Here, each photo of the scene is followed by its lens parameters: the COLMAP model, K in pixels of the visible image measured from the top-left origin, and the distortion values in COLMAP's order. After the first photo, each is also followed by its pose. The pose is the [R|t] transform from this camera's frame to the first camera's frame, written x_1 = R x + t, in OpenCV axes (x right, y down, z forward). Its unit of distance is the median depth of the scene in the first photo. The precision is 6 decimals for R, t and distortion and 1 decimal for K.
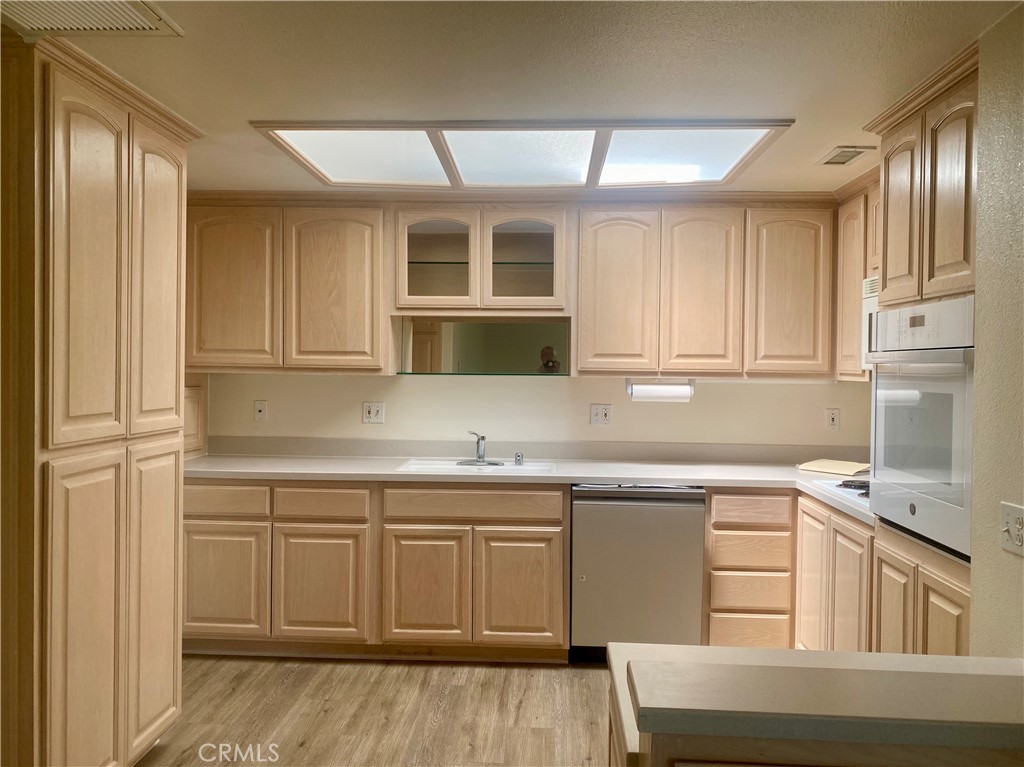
lens RADIAL K [[813.0, 0, 508.8], [0, 813.0, 375.1], [0, 0, 1]] dist [0.029383, -0.028934]
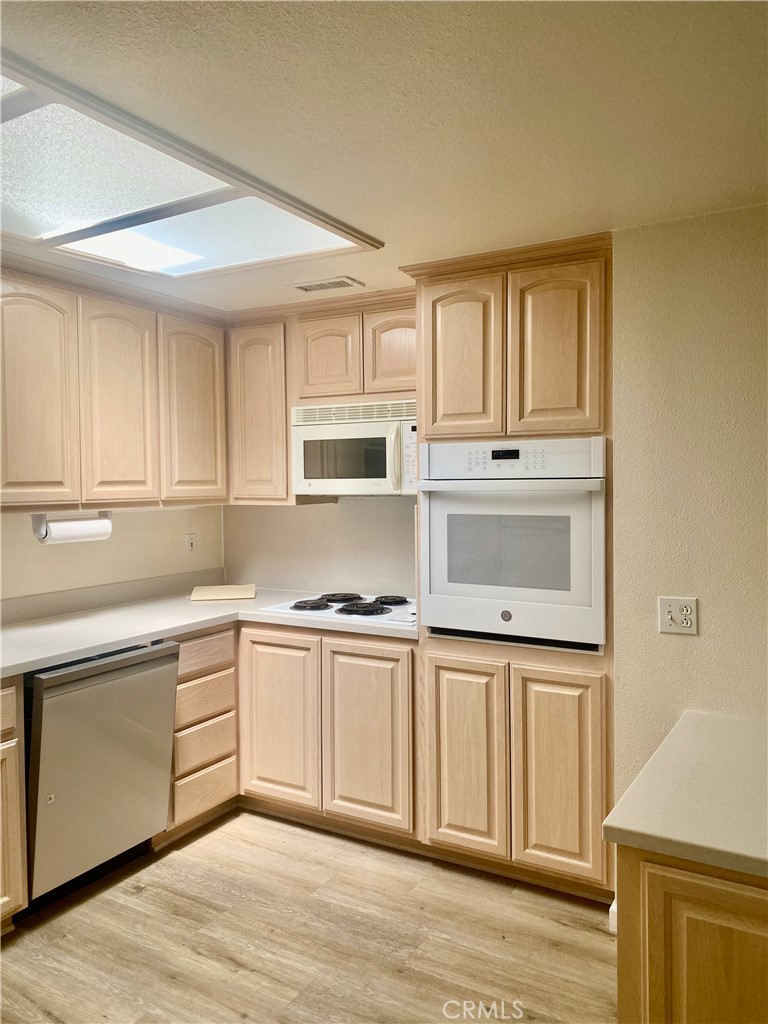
lens RADIAL K [[783.9, 0, 388.2], [0, 783.9, 502.5], [0, 0, 1]] dist [0.033848, -0.032002]
pose [[0.466477, -0.042368, 0.883518, -0.363701], [0.022885, 0.999096, 0.035827, -0.027128], [-0.884237, 0.003507, 0.467025, 0.407420]]
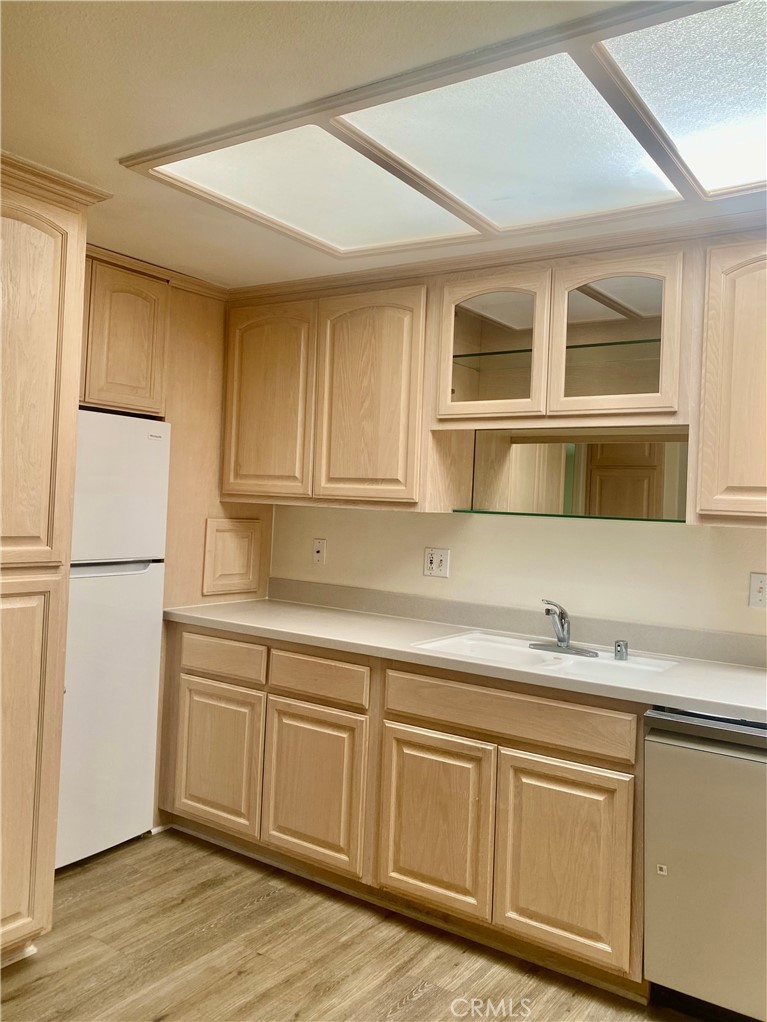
lens RADIAL K [[829.7, 0, 385.5], [0, 829.7, 497.5], [0, 0, 1]] dist [0.009177, -0.014554]
pose [[0.847033, 0.022156, -0.531078, 0.227606], [-0.037742, 0.999116, -0.018514, 0.002299], [0.530199, 0.035726, 0.847120, 0.376562]]
